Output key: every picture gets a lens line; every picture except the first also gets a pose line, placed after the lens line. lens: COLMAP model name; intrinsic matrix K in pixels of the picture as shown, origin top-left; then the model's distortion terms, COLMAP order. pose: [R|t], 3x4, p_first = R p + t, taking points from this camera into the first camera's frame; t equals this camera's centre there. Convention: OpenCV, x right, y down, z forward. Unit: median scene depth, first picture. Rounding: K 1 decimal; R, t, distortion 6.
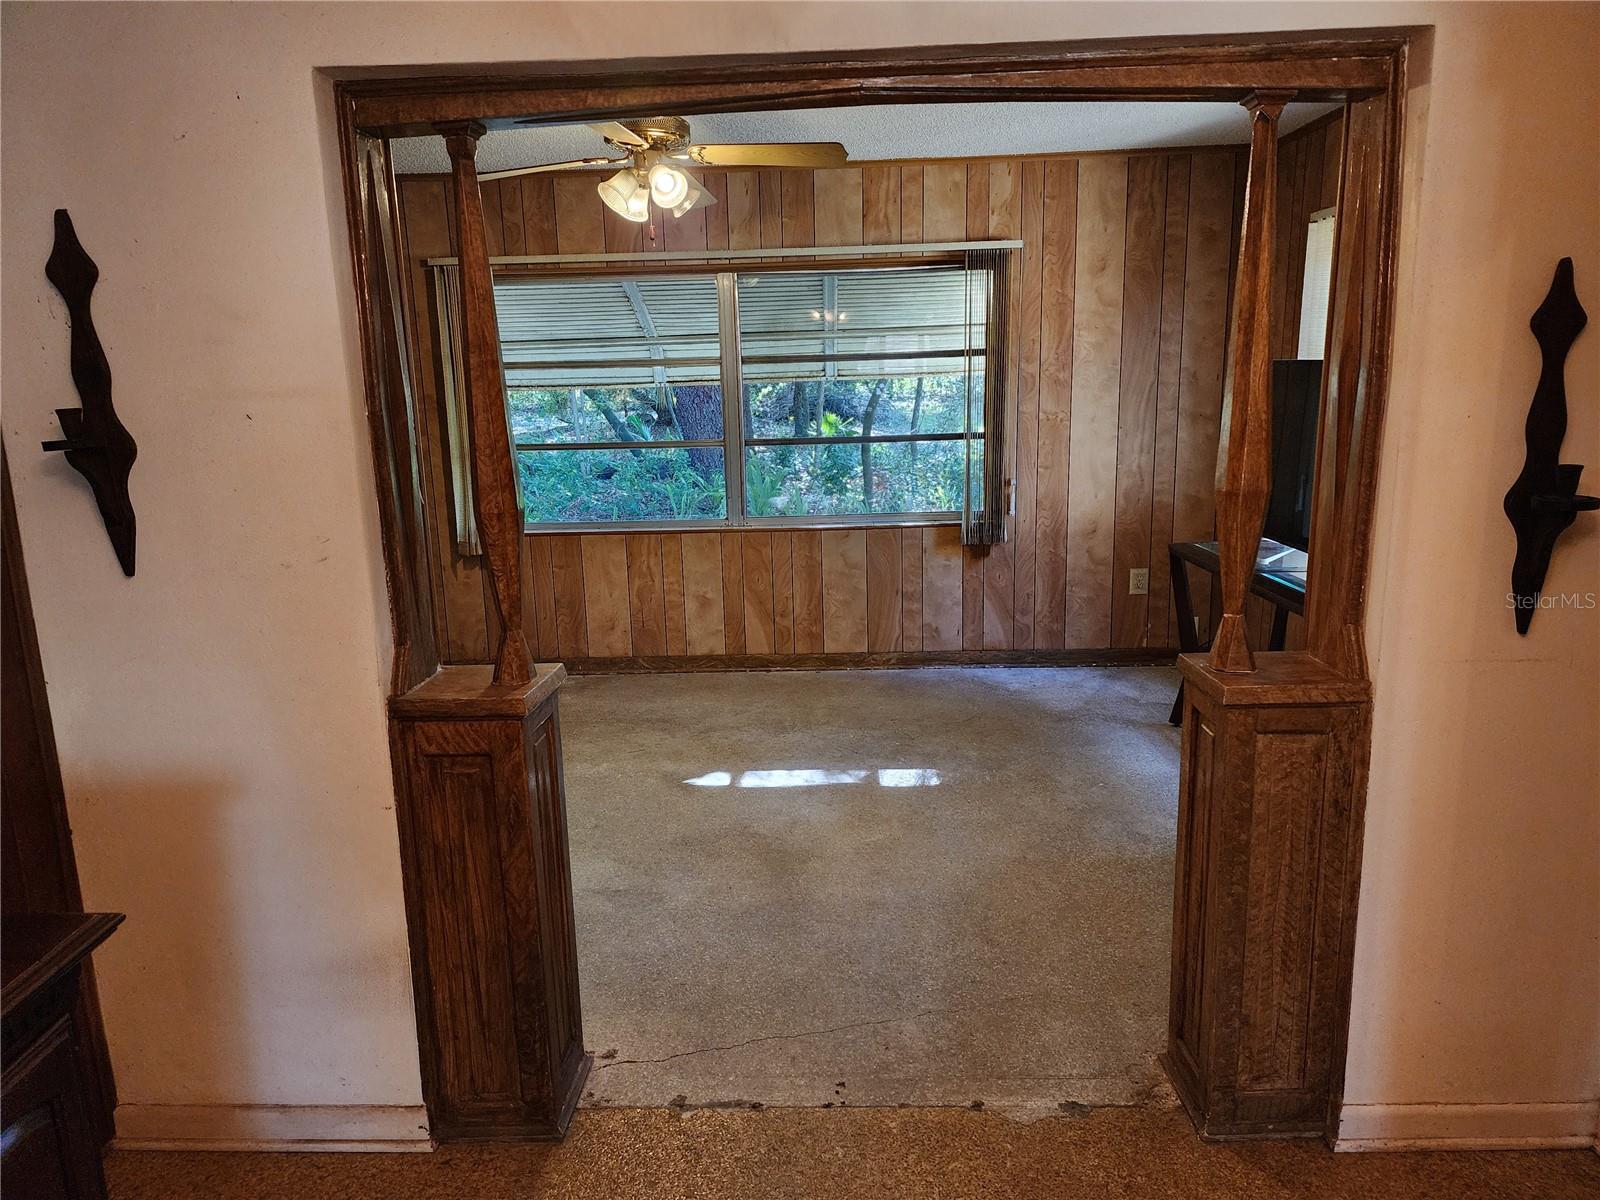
lens RADIAL K [[1062.2, 0, 793.6], [0, 1062.2, 605.8], [0, 0, 1]] dist [0.078778, -0.066530]
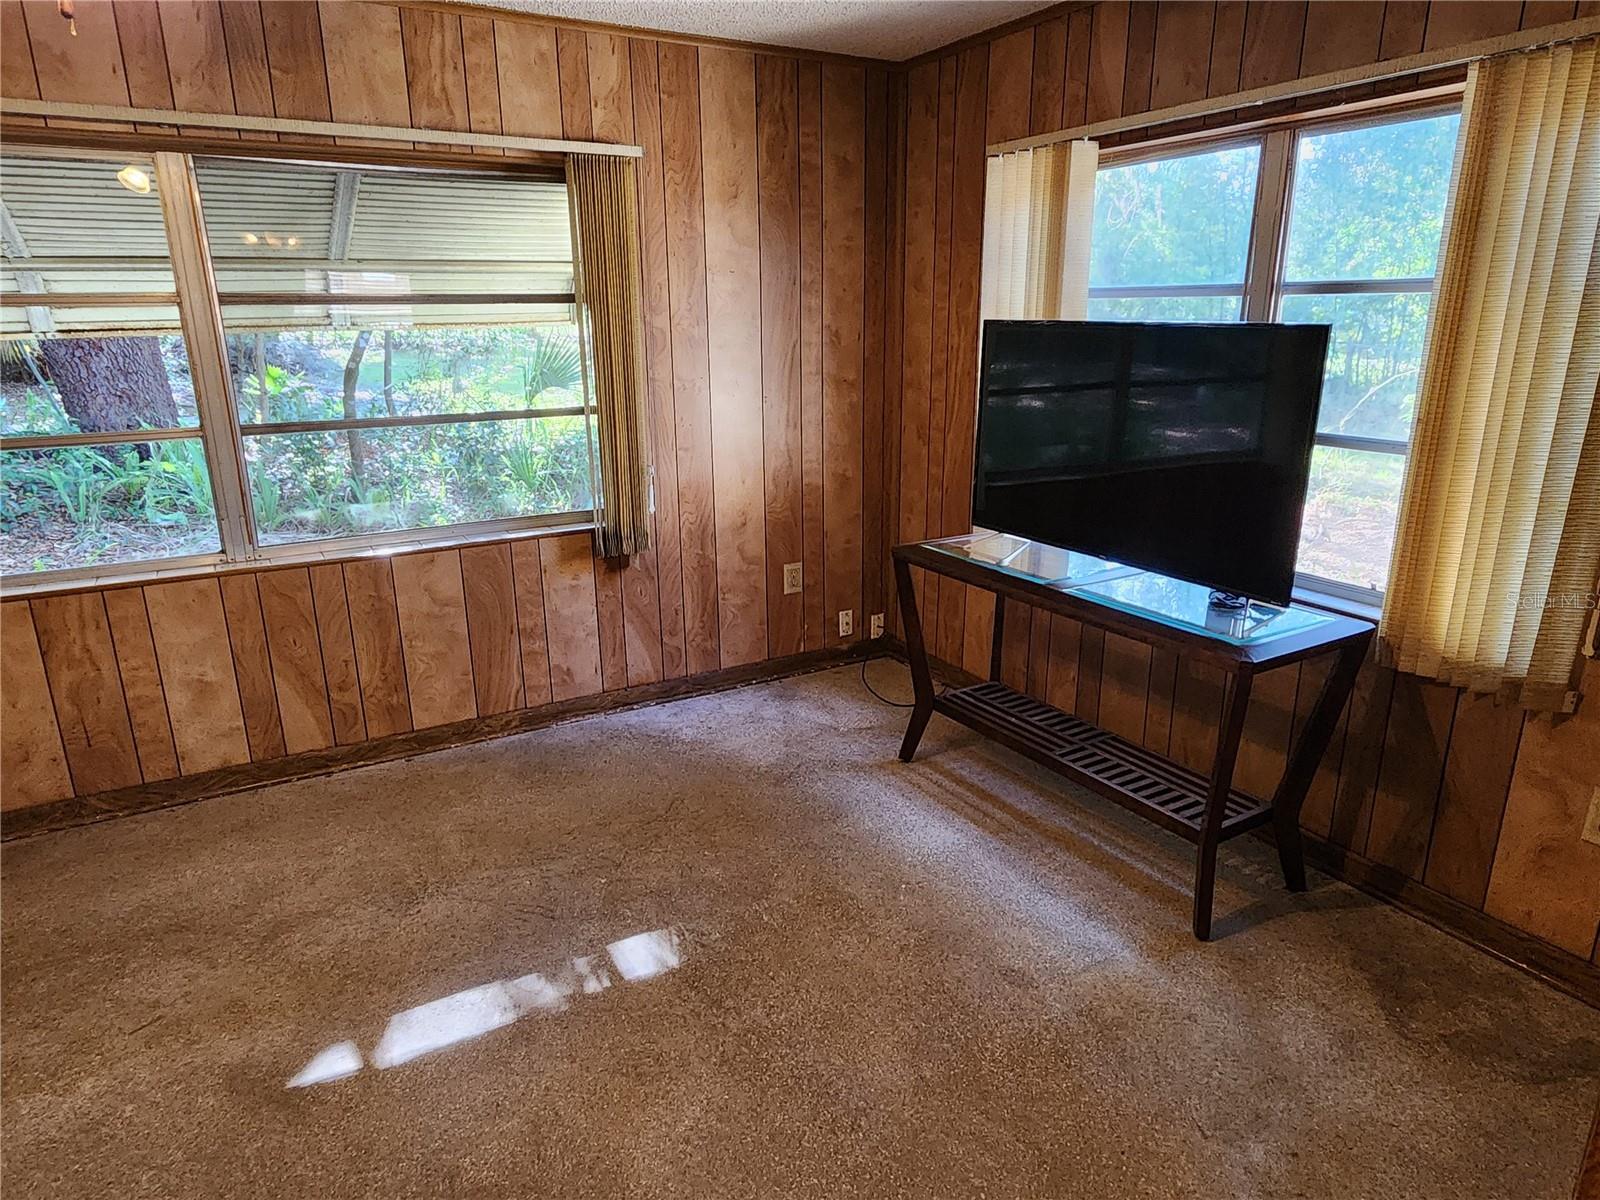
lens RADIAL K [[986.9, 0, 796.2], [0, 986.9, 601.9], [0, 0, 1]] dist [0.006230, -0.002086]
pose [[0.852959, -0.128566, 0.505897, -0.075747], [0.096785, 0.991340, 0.088751, -0.074135], [-0.512927, -0.026738, 0.858016, 0.328921]]
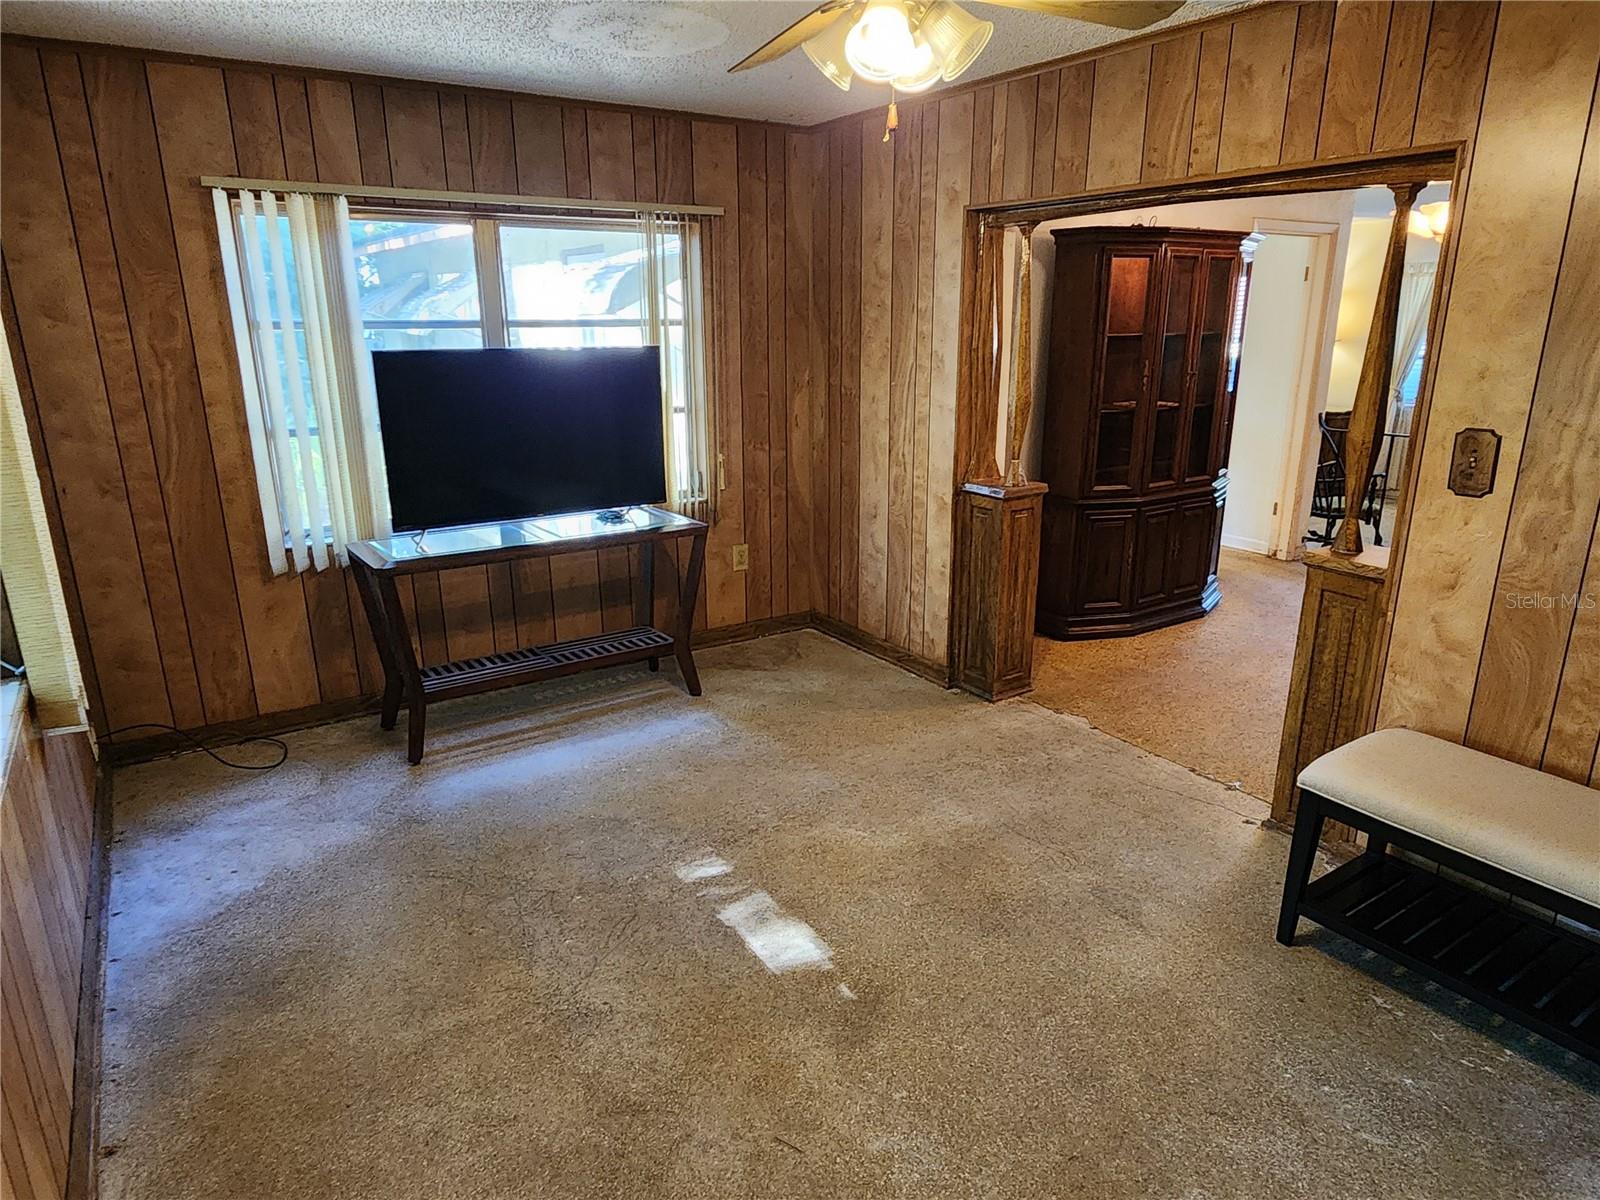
lens RADIAL K [[986.9, 0, 804.6], [0, 986.9, 593.8], [0, 0, 1]] dist [0.006230, -0.002086]
pose [[-0.566552, -0.205244, 0.798056, -0.382644], [0.189497, 0.910077, 0.368580, -0.217924], [-0.801941, 0.360049, -0.476712, 0.916343]]
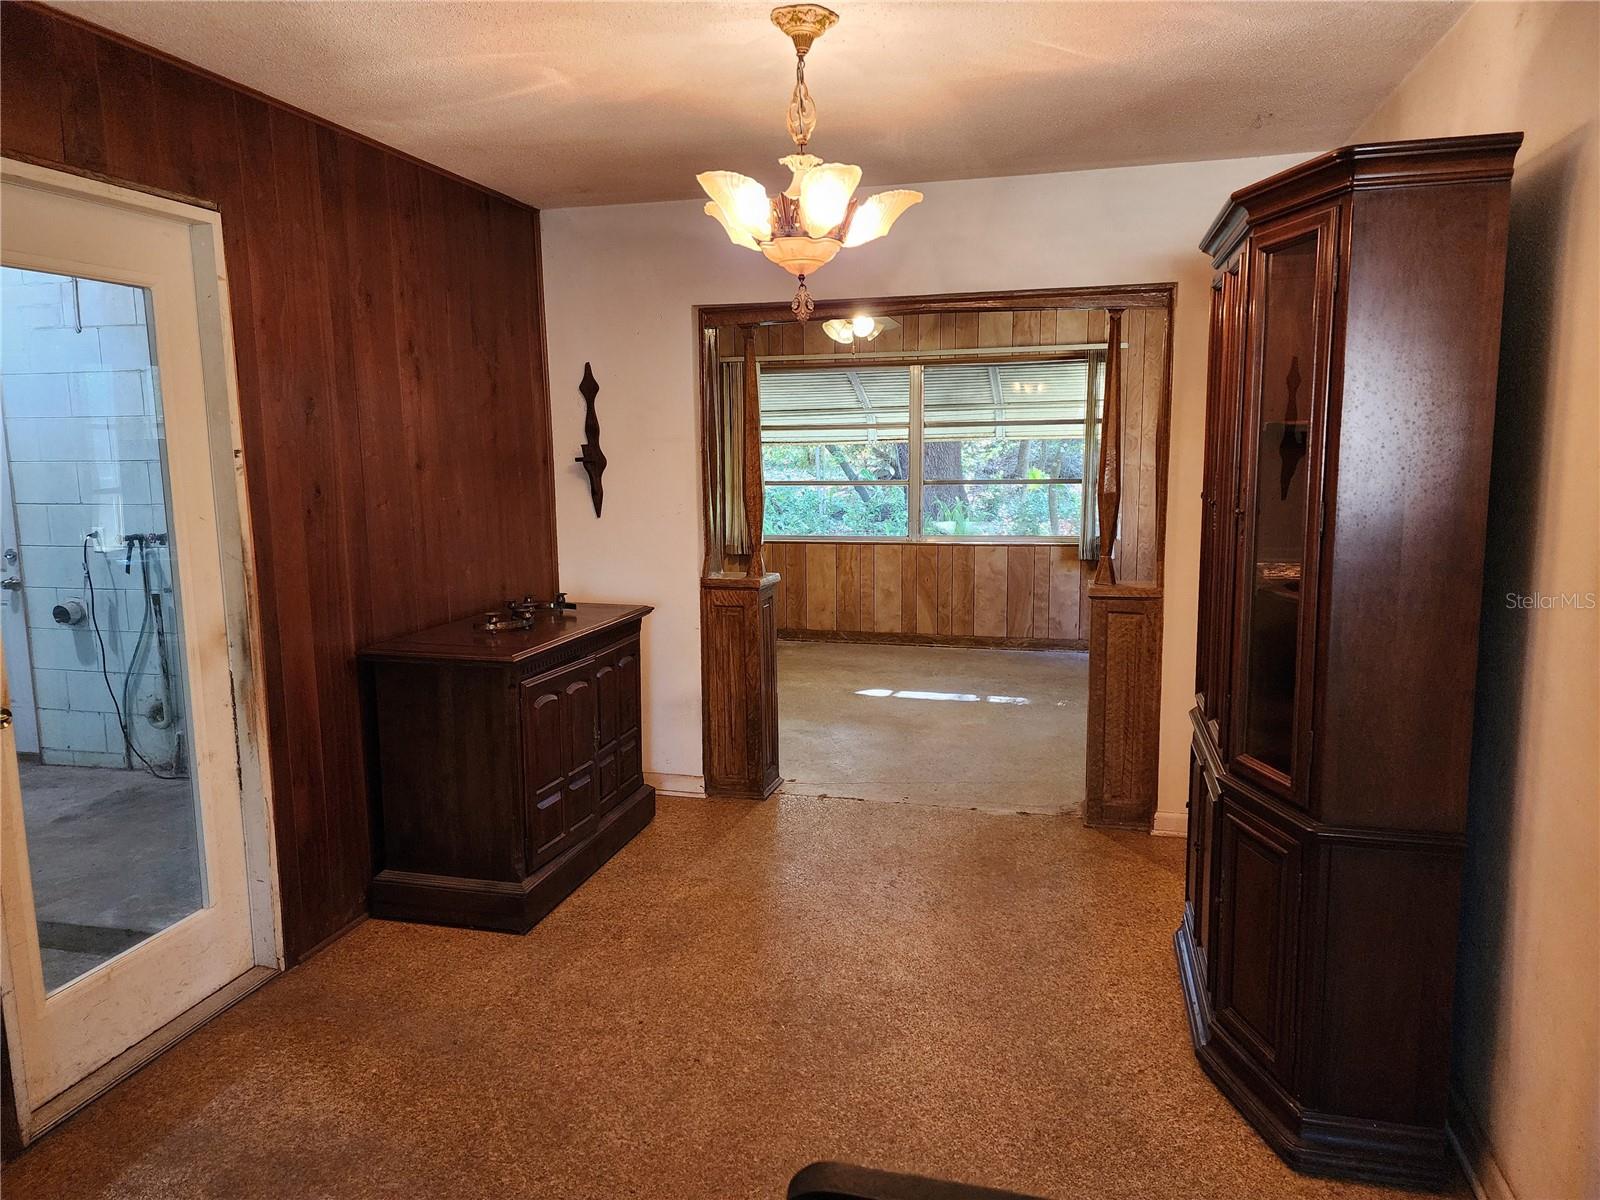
lens RADIAL K [[1062.2, 0, 792.5], [0, 1062.2, 592.1], [0, 0, 1]] dist [0.078778, -0.066530]
pose [[0.972997, 0.048491, -0.225666, 0.111949], [-0.063545, 0.996178, -0.059925, 0.088108], [0.221898, 0.072646, 0.972360, -0.403253]]
